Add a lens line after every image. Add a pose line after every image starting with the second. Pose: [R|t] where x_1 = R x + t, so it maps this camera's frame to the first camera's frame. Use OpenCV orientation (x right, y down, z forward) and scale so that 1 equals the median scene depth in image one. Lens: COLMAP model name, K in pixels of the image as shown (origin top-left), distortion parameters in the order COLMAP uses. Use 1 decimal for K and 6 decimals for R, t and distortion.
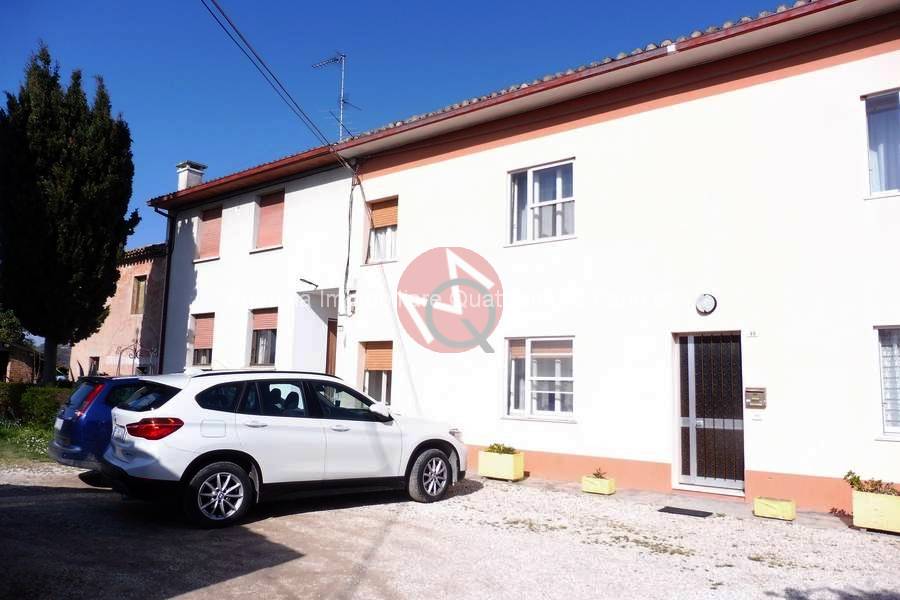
lens RADIAL K [[671.1, 0, 445.5], [0, 671.1, 301.2], [0, 0, 1]] dist [-0.039444, 0.007732]
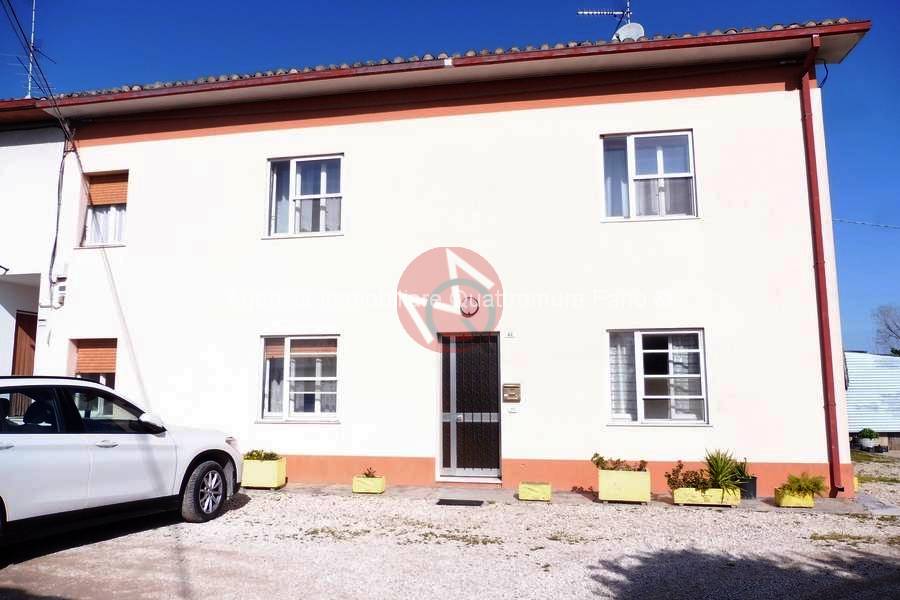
lens RADIAL K [[671.1, 0, 445.5], [0, 671.1, 301.2], [0, 0, 1]] dist [-0.039444, 0.007732]
pose [[0.881325, 0.032163, 0.471415, -0.136412], [-0.033682, 0.999419, -0.005218, 0.002404], [-0.471309, -0.011279, 0.881896, 0.061095]]
